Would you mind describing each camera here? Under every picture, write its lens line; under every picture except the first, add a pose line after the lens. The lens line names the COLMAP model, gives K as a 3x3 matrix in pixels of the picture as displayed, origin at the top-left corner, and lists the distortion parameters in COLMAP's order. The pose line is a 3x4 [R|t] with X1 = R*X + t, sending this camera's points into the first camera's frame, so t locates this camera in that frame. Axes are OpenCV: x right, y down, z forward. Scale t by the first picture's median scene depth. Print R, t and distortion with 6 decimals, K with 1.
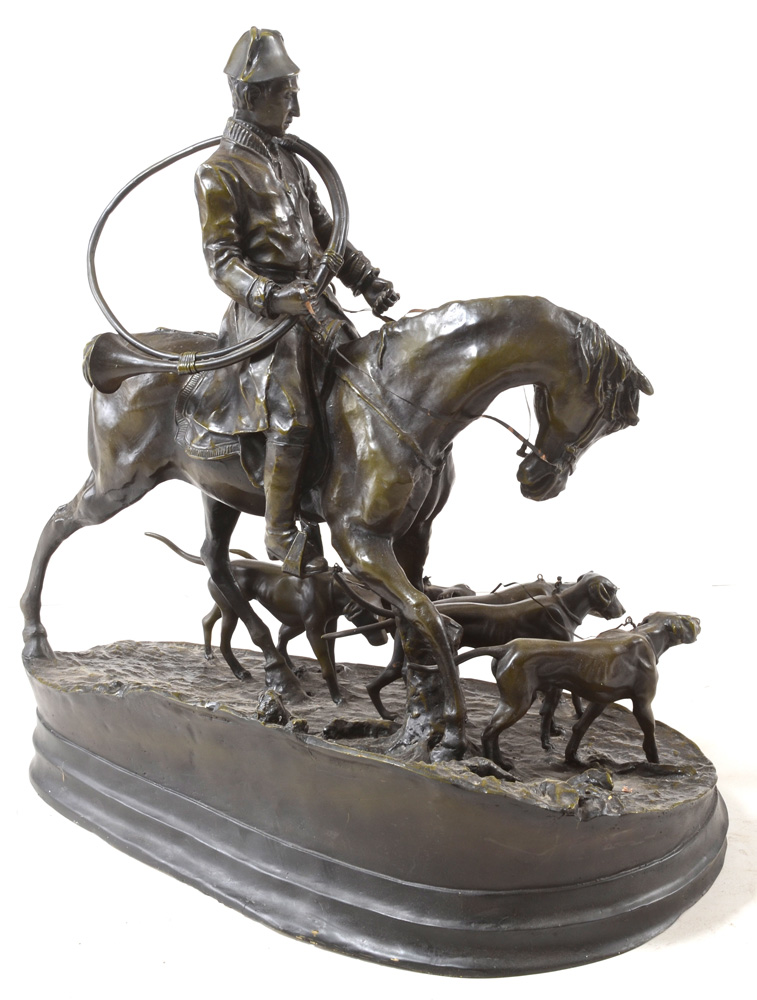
lens RADIAL K [[2513.6, 0, 379.9], [0, 2513.6, 422.1], [0, 0, 1]] dist [0.421938, 0.026897]
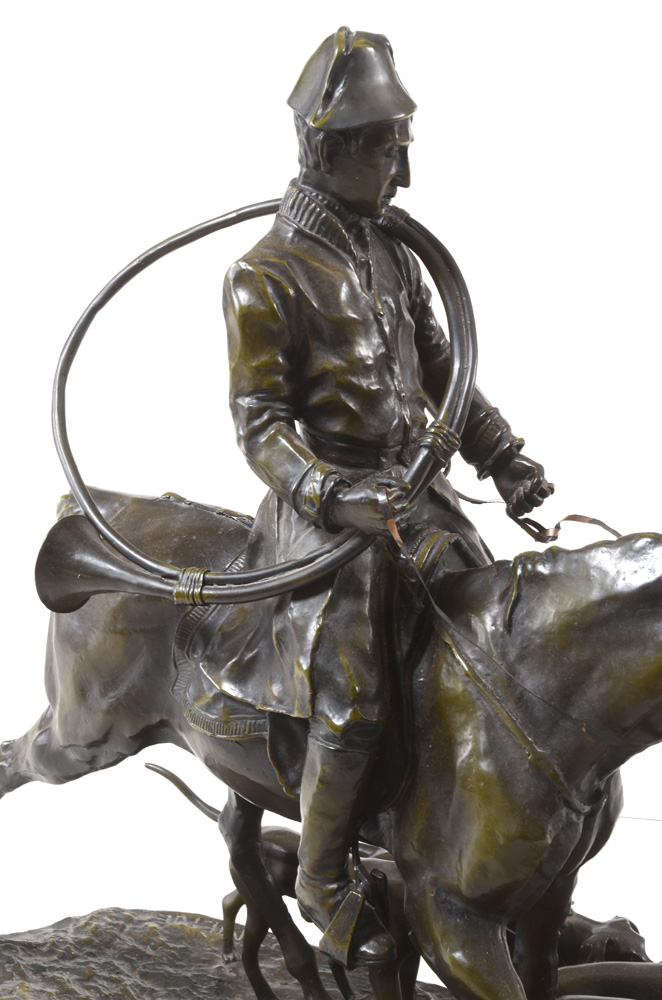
lens RADIAL K [[2422.1, 0, 331.0], [0, 2422.1, 500.0], [0, 0, 1]] dist [0.502332, 0.454675]
pose [[0.992539, 0.083153, -0.089177, 0.007300], [-0.073638, 0.991726, 0.105148, -0.108375], [0.097182, -0.097797, 0.990450, 0.430786]]
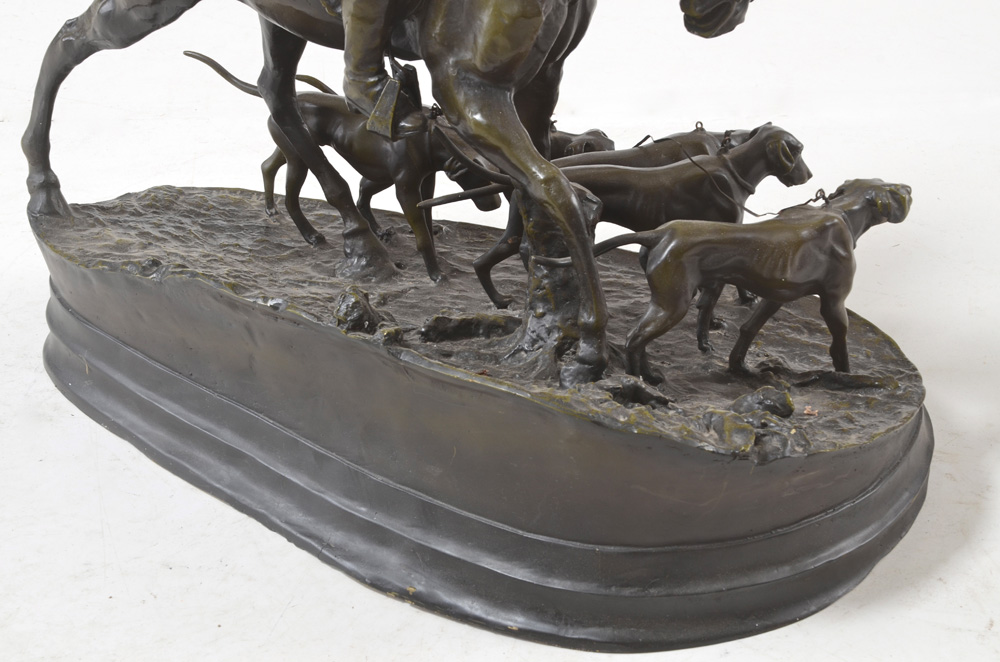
lens RADIAL K [[2652.8, 0, 500.0], [0, 2652.8, 331.0], [0, 0, 1]] dist [0.613235, 1.032715]
pose [[0.999765, 0.006463, 0.020699, -0.015078], [-0.010360, 0.980928, 0.194094, -0.037653], [-0.019050, -0.194262, 0.980765, 0.199942]]
